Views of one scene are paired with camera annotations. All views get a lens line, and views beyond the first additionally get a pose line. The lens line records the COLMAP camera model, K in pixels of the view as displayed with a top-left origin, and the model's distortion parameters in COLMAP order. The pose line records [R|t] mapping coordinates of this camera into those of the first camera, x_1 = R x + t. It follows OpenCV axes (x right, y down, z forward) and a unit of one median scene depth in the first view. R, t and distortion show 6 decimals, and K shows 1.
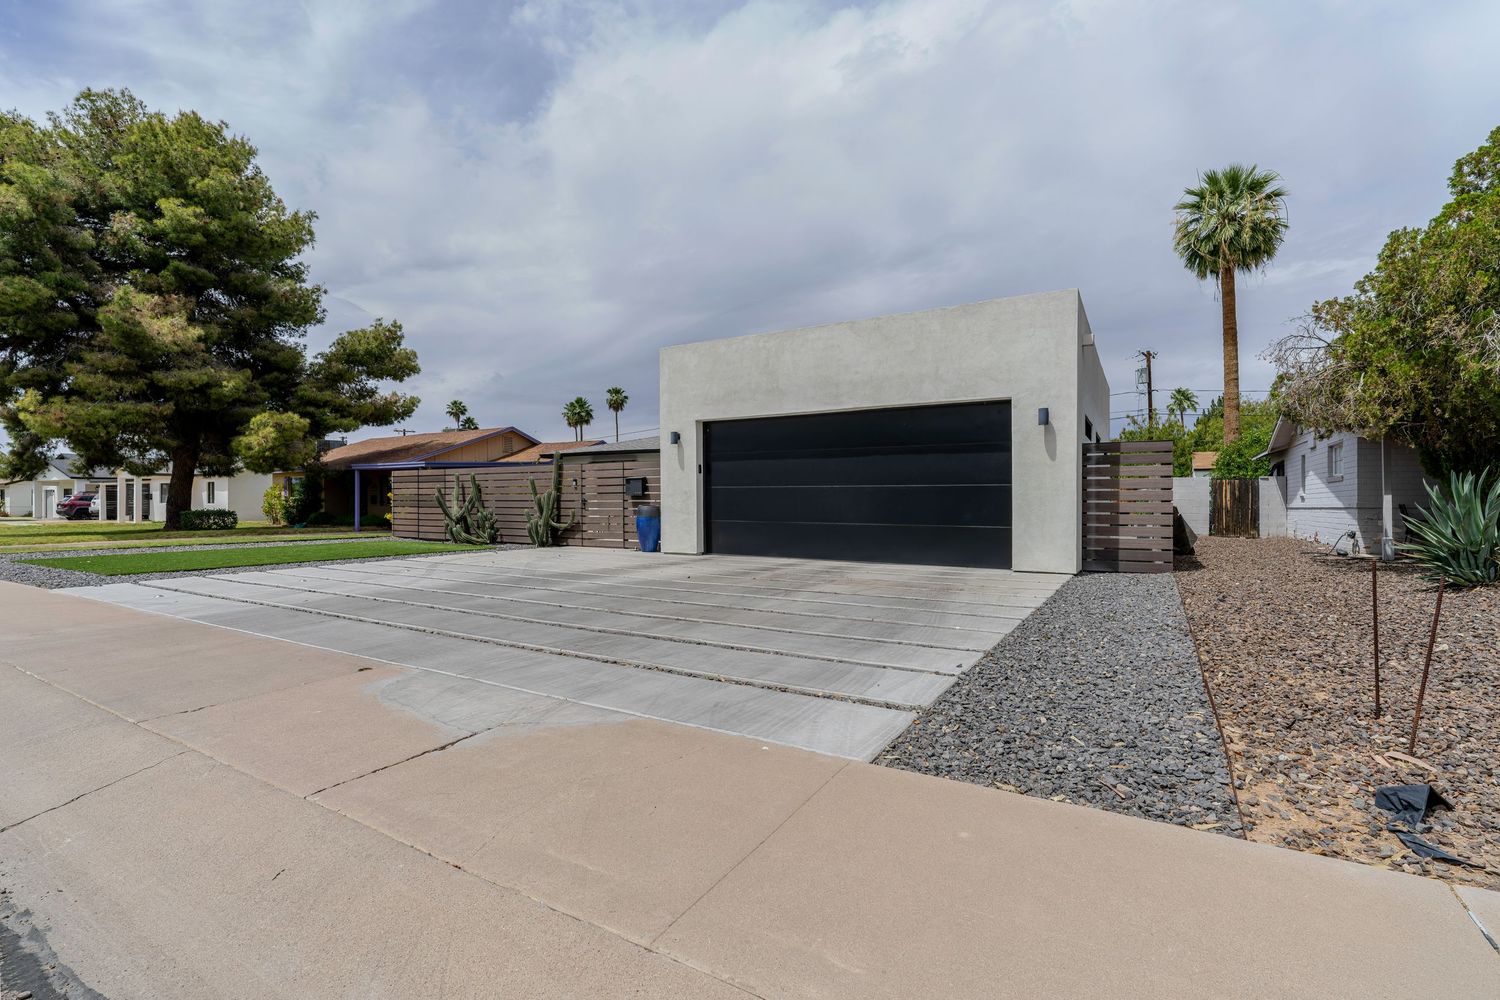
lens RADIAL K [[679.0, 0, 751.4], [0, 679.0, 501.9], [0, 0, 1]] dist [-0.003505, -0.000024]
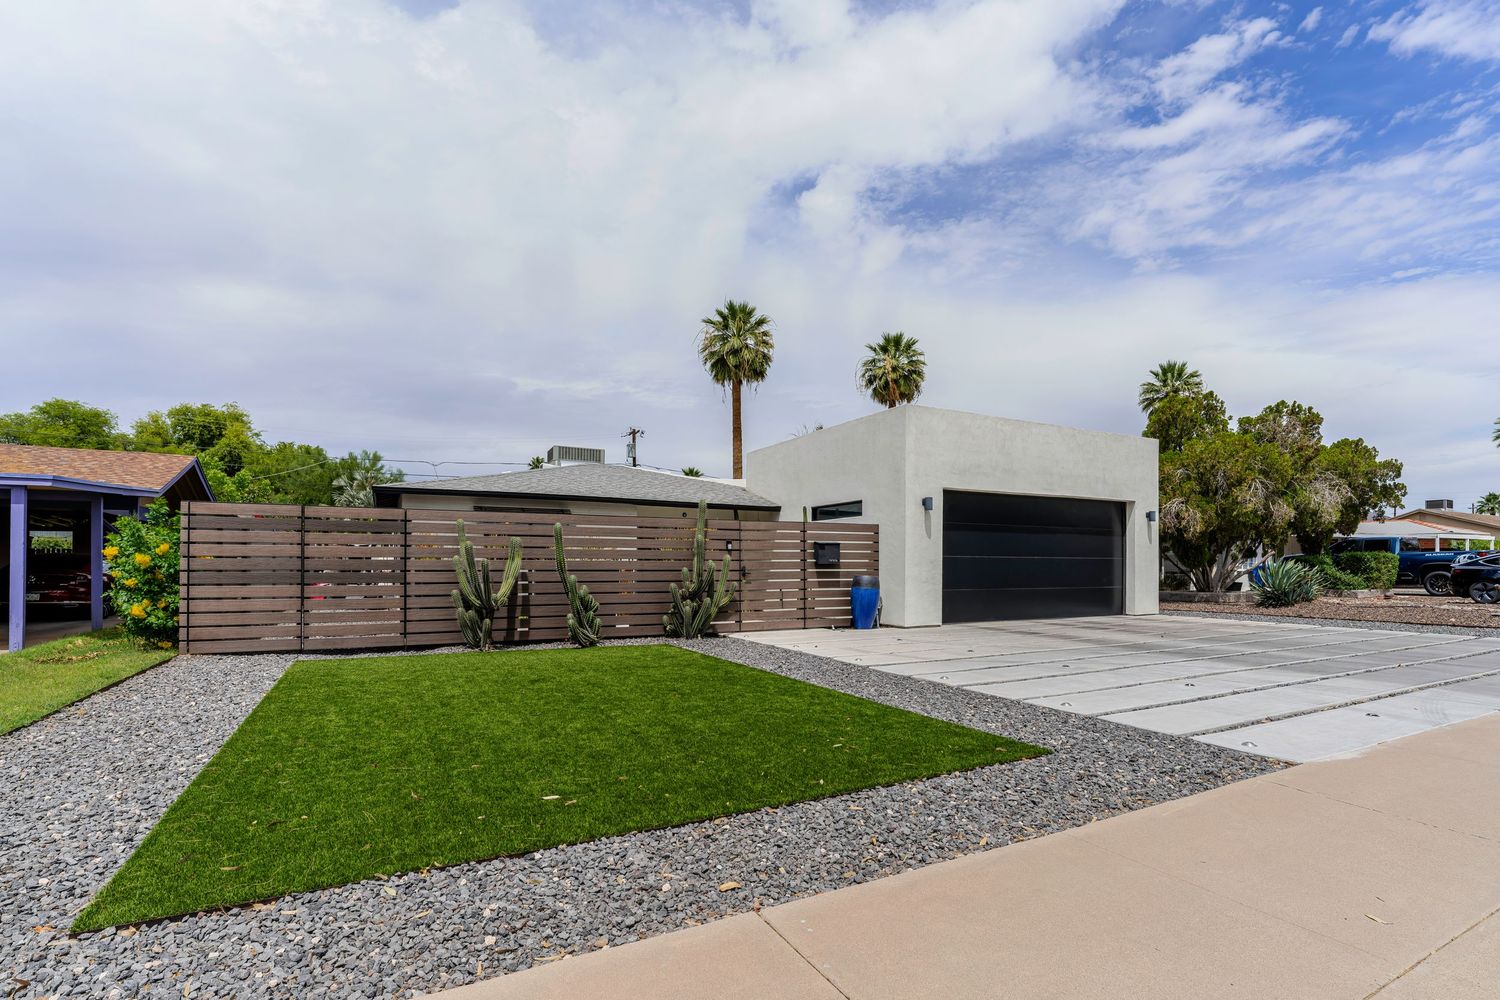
lens RADIAL K [[704.6, 0, 765.4], [0, 704.6, 555.0], [0, 0, 1]] dist [-0.004304, -0.000094]
pose [[0.515118, 0.008469, 0.857077, -0.990875], [-0.005288, 0.999964, -0.006703, -0.014269], [-0.857103, -0.001079, 0.515144, 0.640911]]
